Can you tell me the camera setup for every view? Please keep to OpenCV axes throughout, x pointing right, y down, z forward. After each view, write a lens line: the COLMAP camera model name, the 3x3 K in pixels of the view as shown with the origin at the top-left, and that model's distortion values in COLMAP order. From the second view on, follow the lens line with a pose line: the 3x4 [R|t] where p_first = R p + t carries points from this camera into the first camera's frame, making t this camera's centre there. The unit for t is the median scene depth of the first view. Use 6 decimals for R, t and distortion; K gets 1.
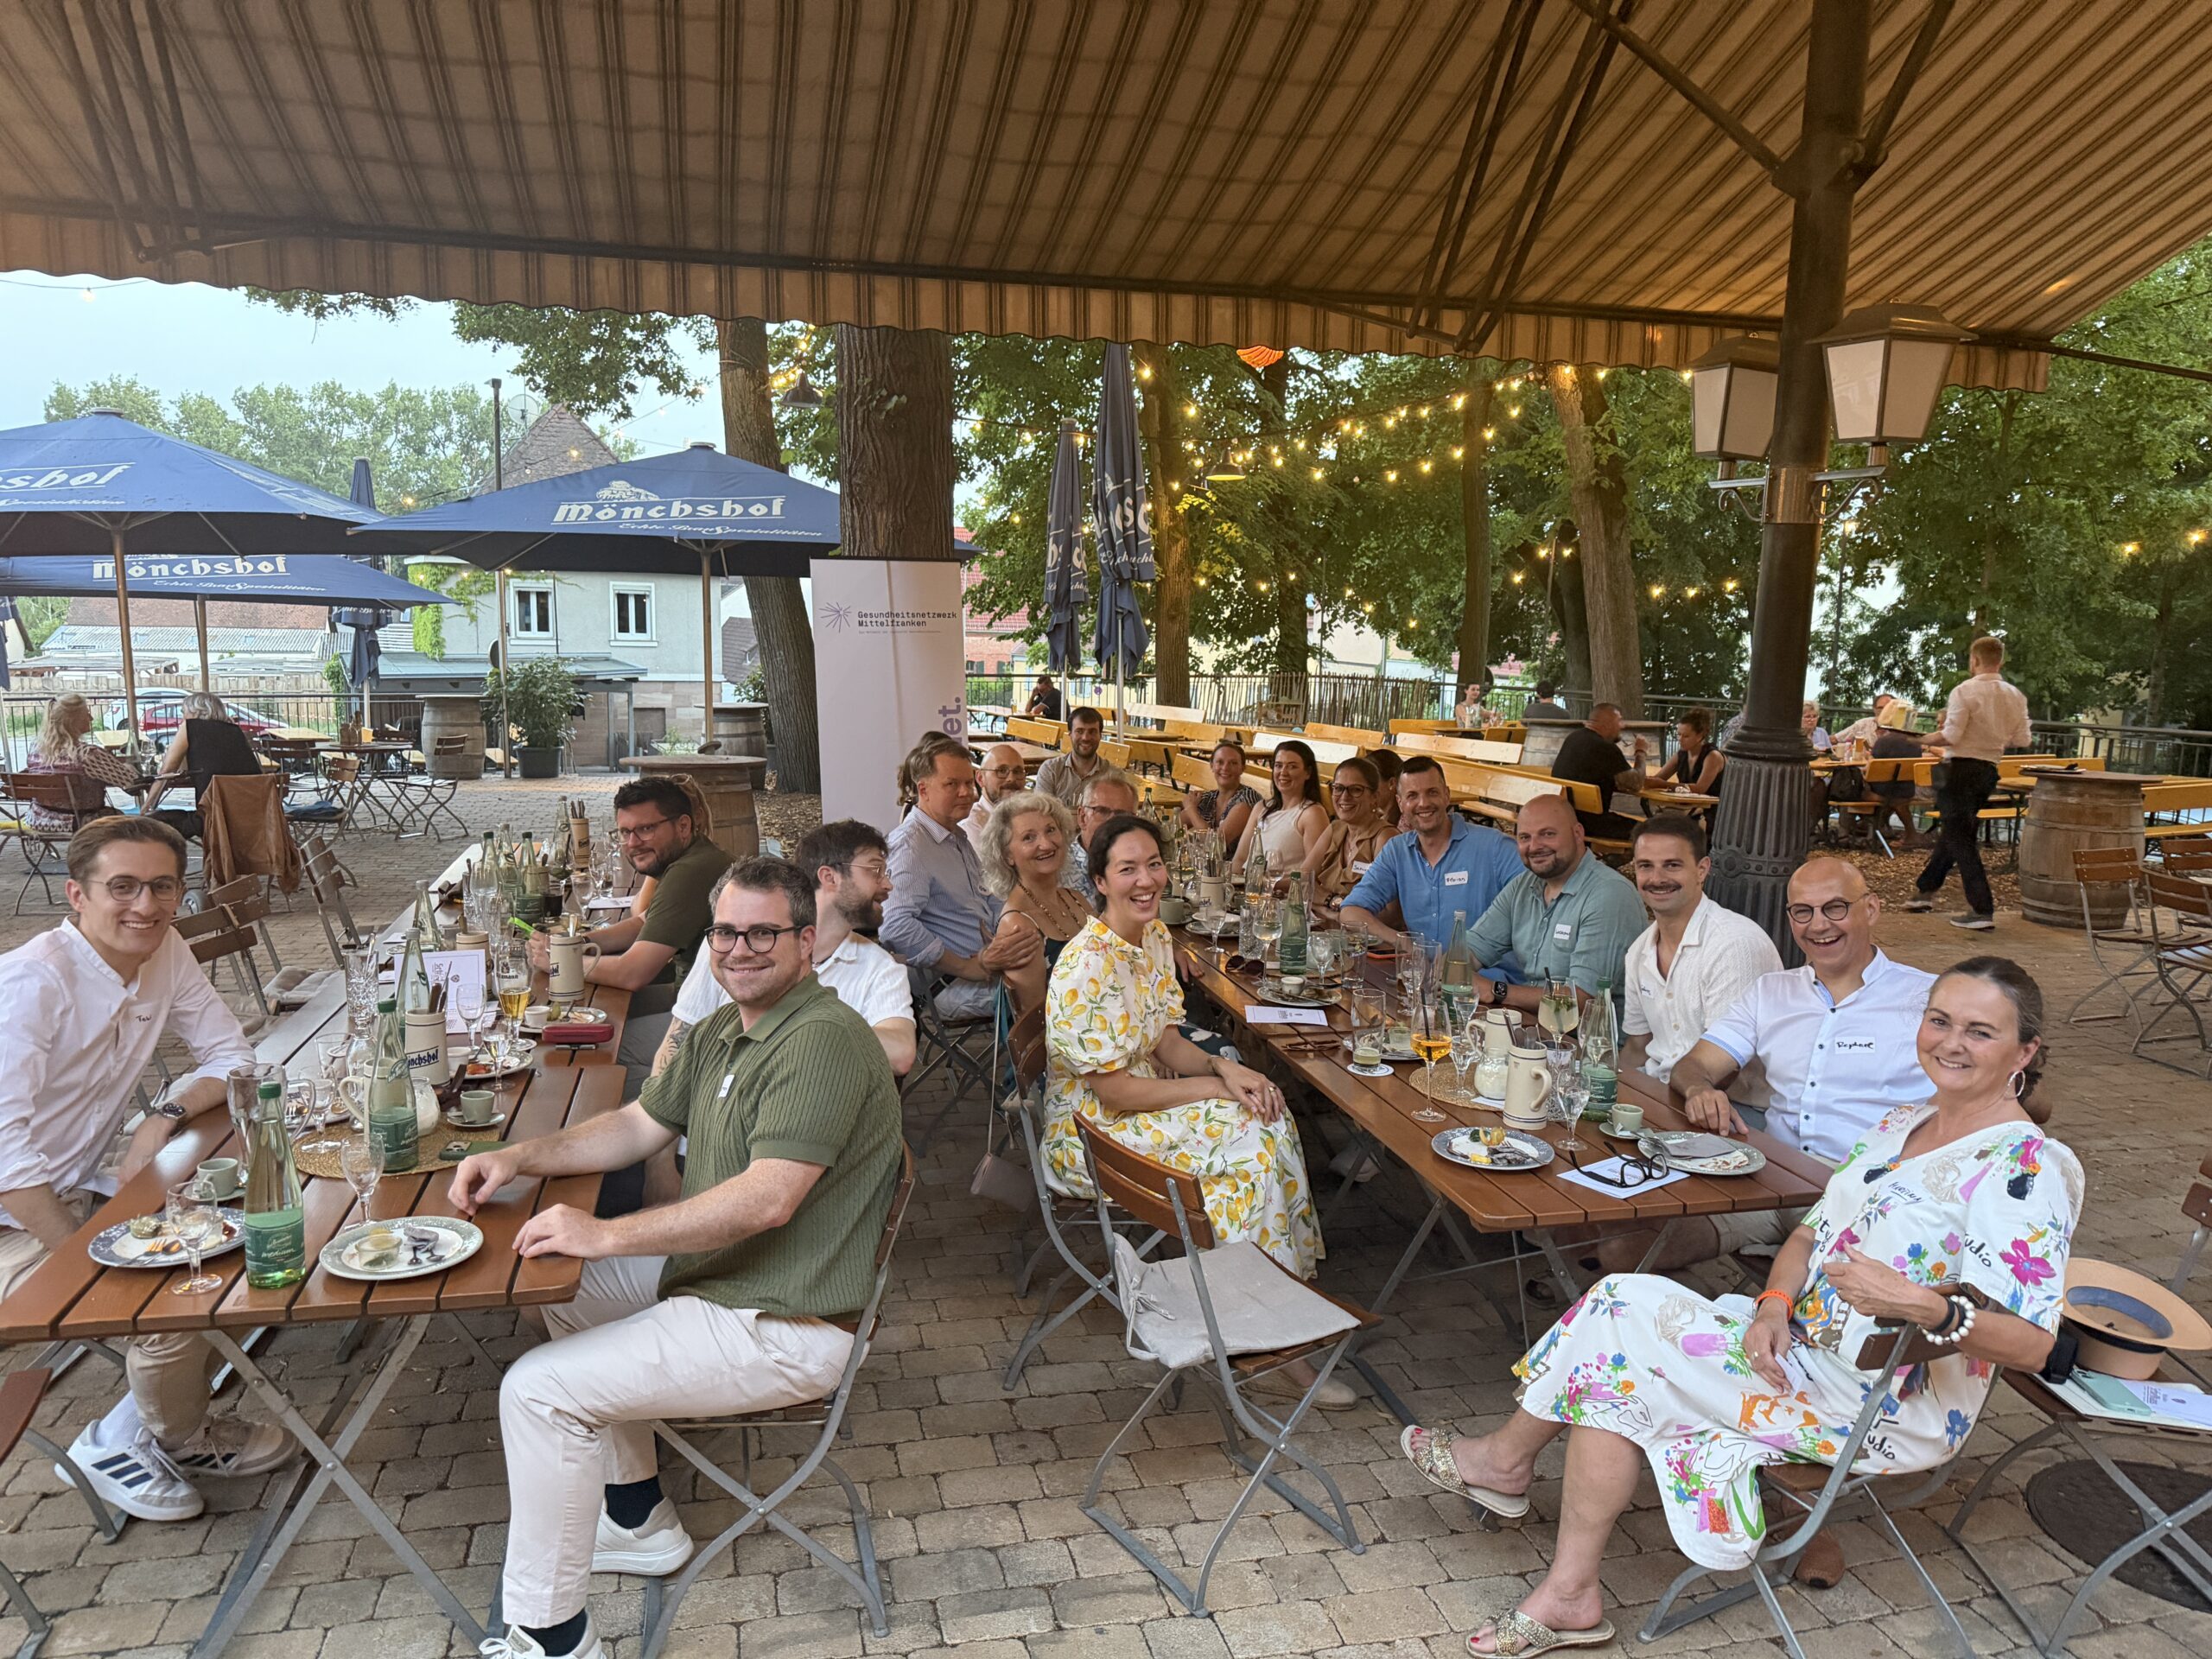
lens RADIAL K [[1560.5, 0, 1096.8], [0, 1560.5, 831.4], [0, 0, 1]] dist [0.064325, -0.118155]
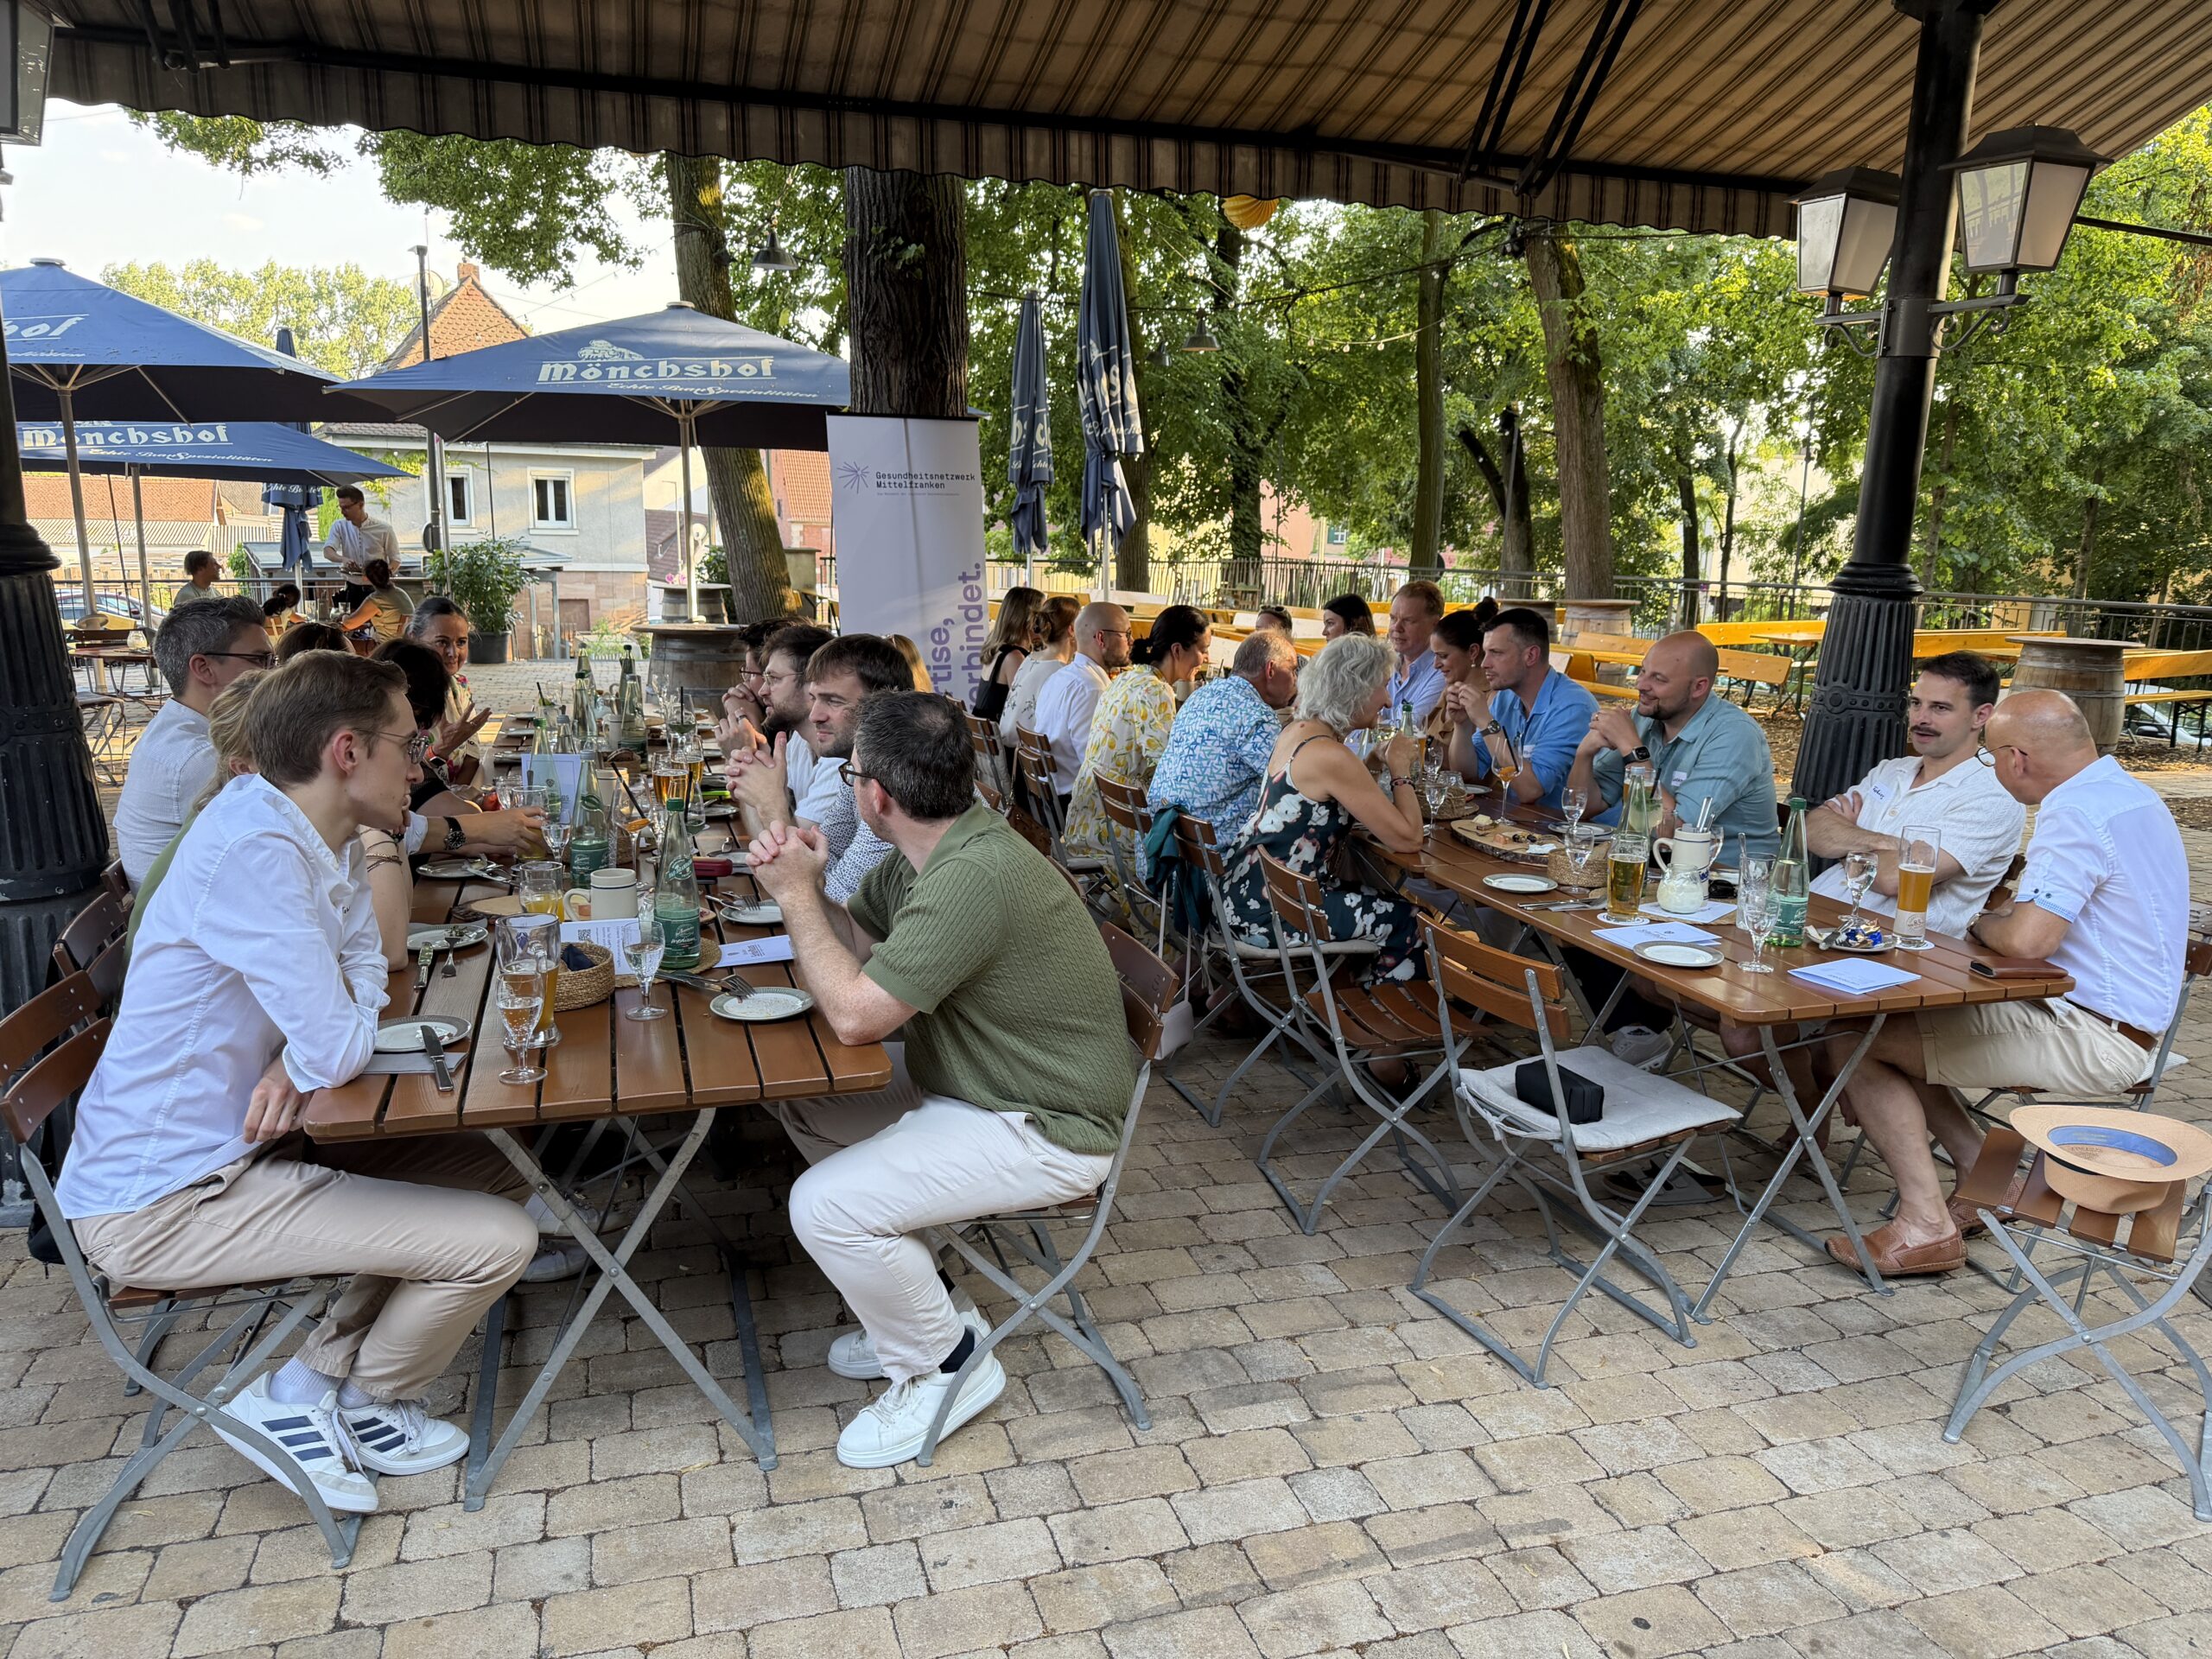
lens RADIAL K [[1567.1, 0, 1106.0], [0, 1567.1, 829.5], [0, 0, 1]] dist [0.057459, -0.102149]
pose [[0.998160, -0.010958, 0.059636, -0.046931], [0.007222, 0.998018, 0.062506, 0.013790], [-0.060202, -0.061961, 0.996261, 0.004068]]
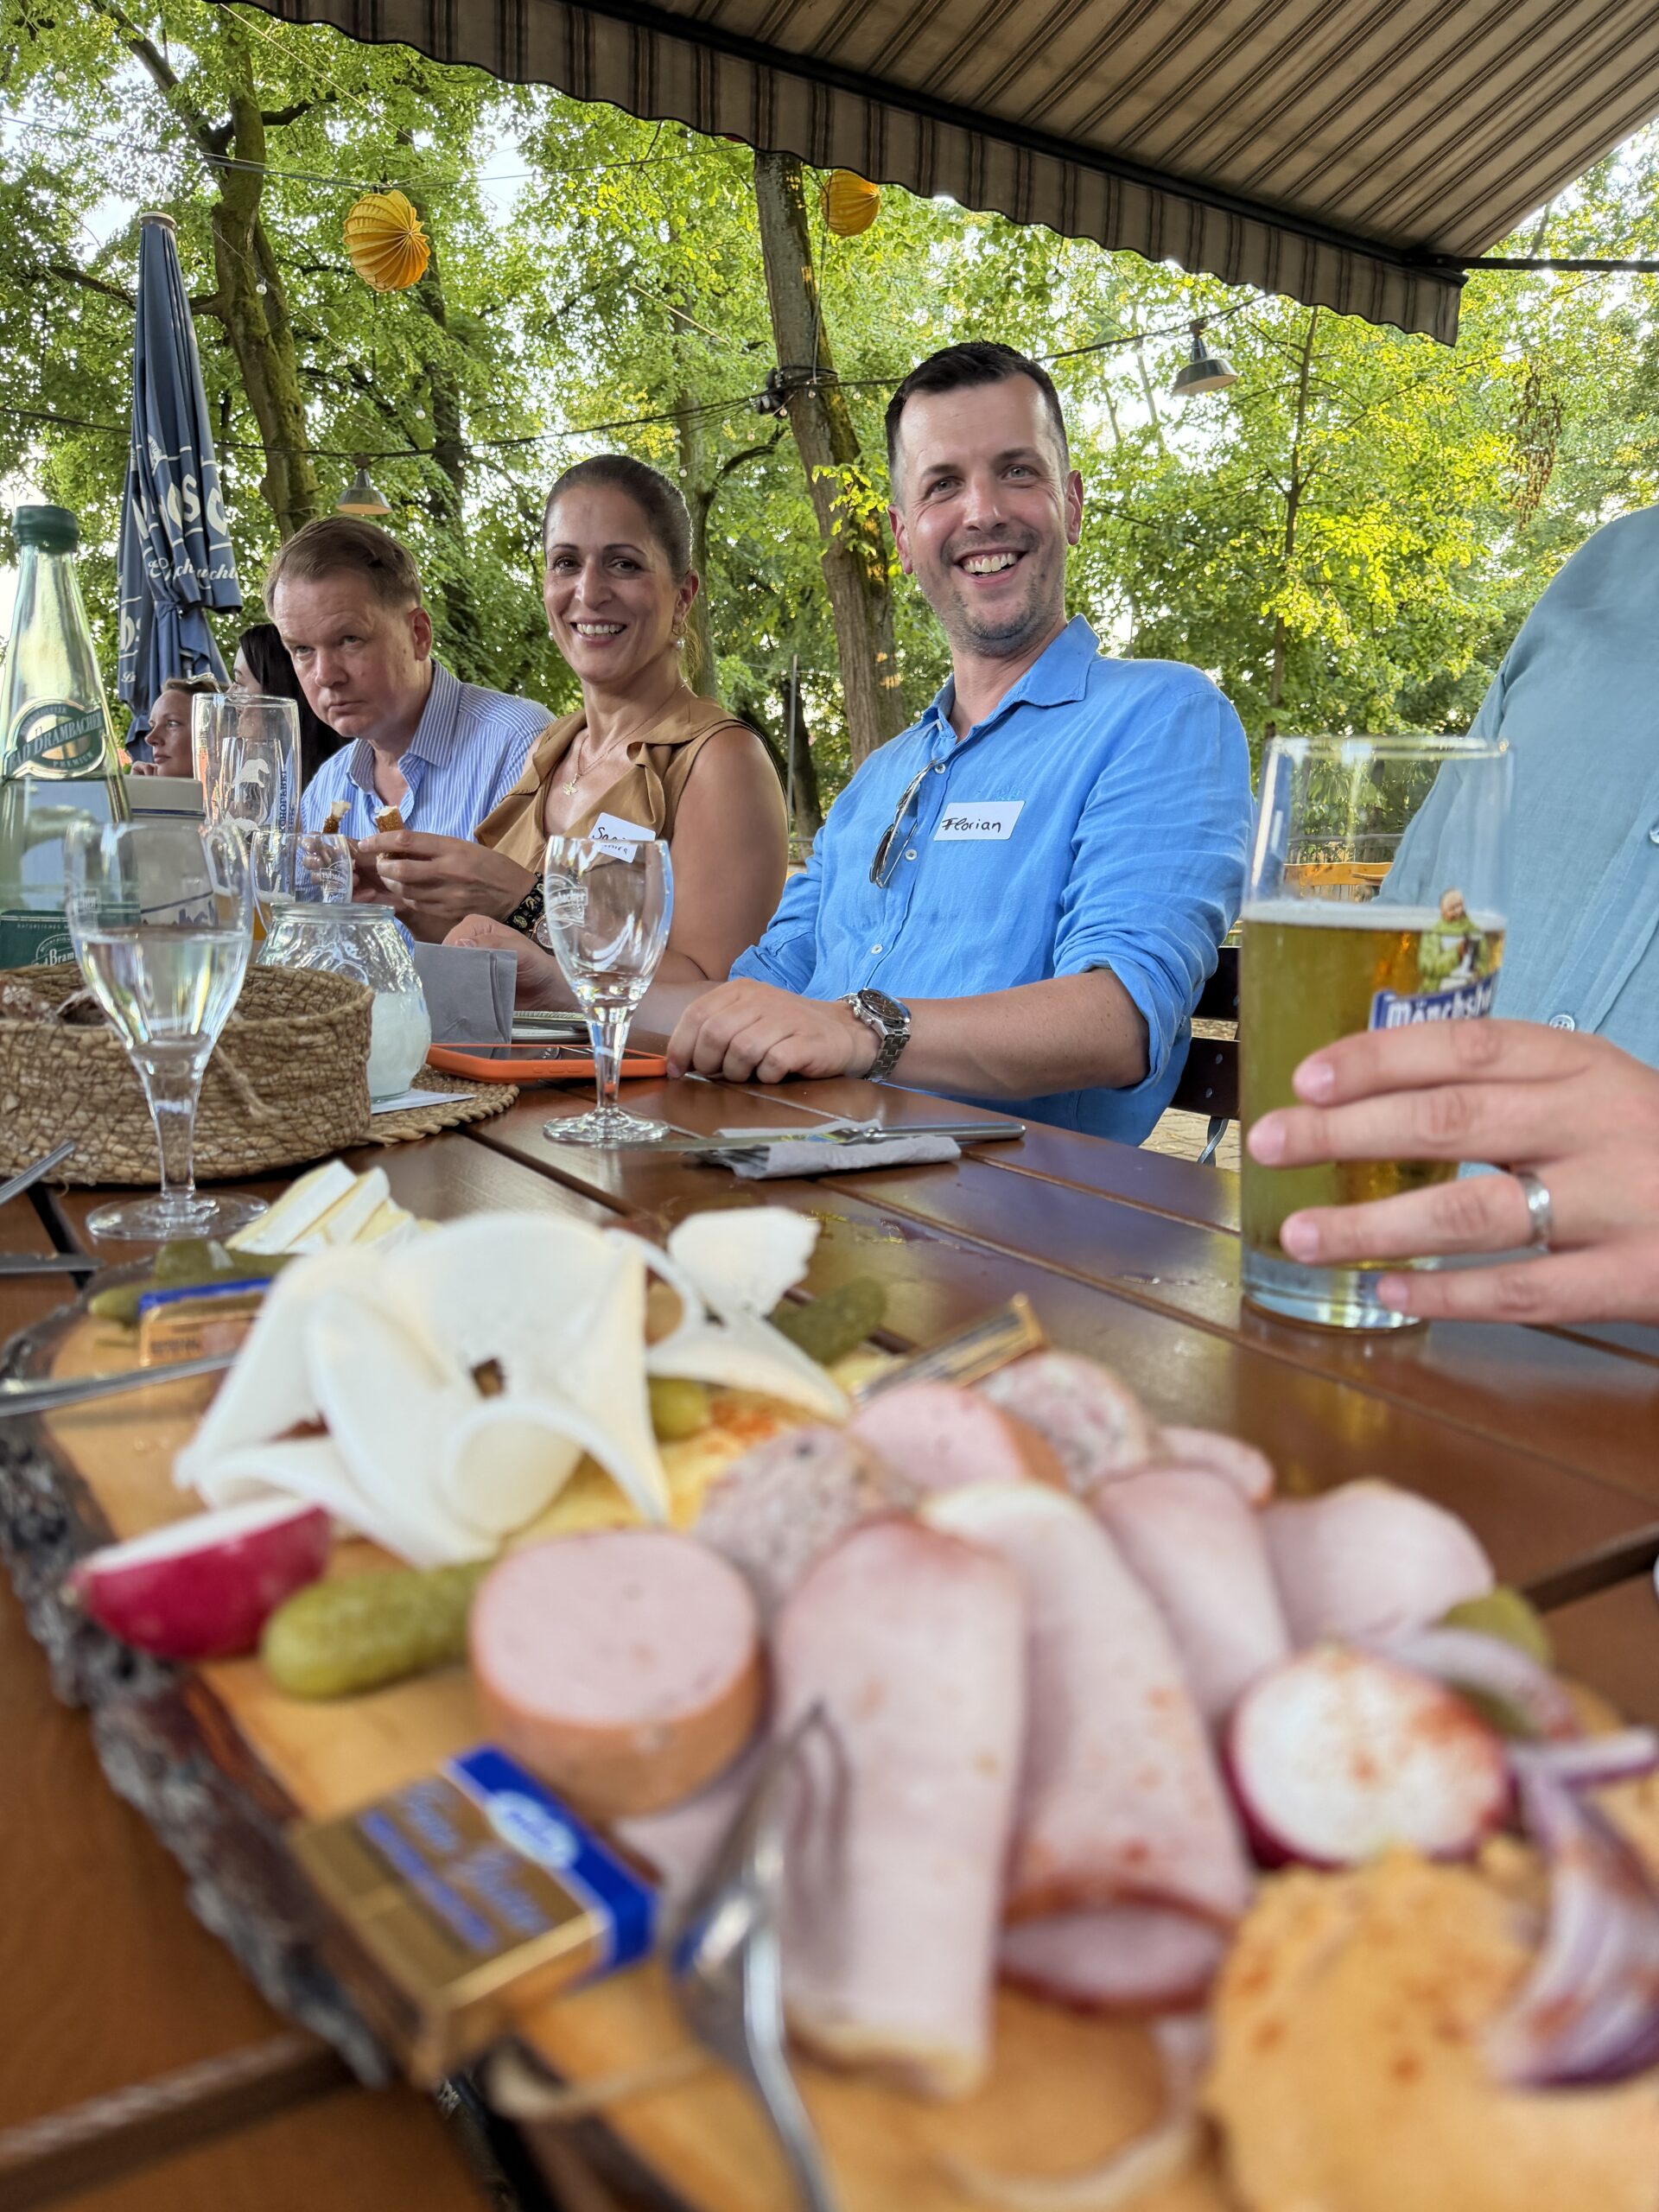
lens RADIAL K [[1567.1, 0, 829.5], [0, 1567.1, 1106.0], [0, 0, 1]] dist [0.057459, -0.102149]
pose [[0.948453, -0.052749, 0.312498, 0.053397], [0.042692, 0.998329, 0.038942, 0.032206], [-0.314030, -0.023593, 0.949120, 0.292019]]
